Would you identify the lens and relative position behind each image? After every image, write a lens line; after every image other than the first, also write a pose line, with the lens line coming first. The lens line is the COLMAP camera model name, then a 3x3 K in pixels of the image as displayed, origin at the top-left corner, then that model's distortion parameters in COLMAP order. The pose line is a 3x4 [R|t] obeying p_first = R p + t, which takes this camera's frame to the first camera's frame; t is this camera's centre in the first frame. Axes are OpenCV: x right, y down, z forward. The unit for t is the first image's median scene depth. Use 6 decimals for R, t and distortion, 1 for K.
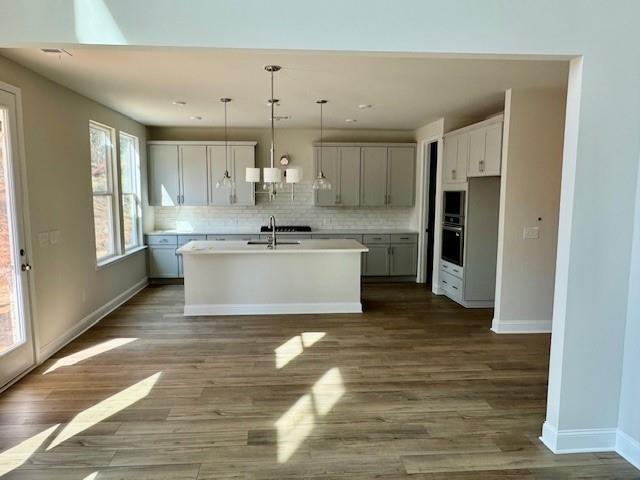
lens RADIAL K [[451.4, 0, 318.5], [0, 451.4, 239.9], [0, 0, 1]] dist [0.005959, 0.002941]
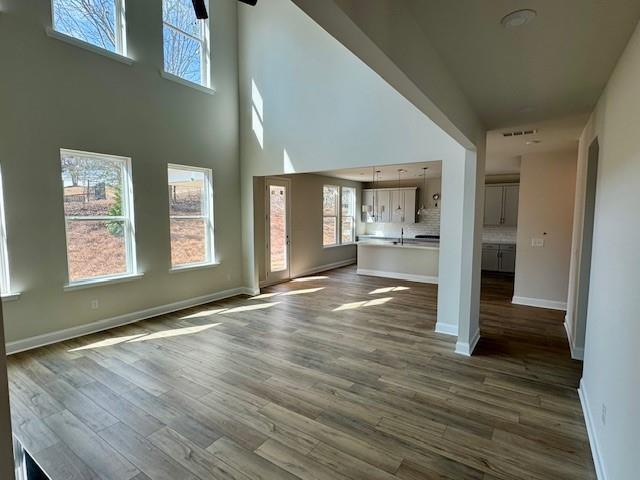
lens RADIAL K [[329.0, 0, 319.6], [0, 329.0, 240.6], [0, 0, 1]] dist [0.000331, 0.000062]
pose [[0.786217, 0.052124, -0.615748, 0.431553], [-0.066546, 0.997783, -0.000506, 0.020482], [0.614357, 0.041373, 0.787943, -0.280399]]
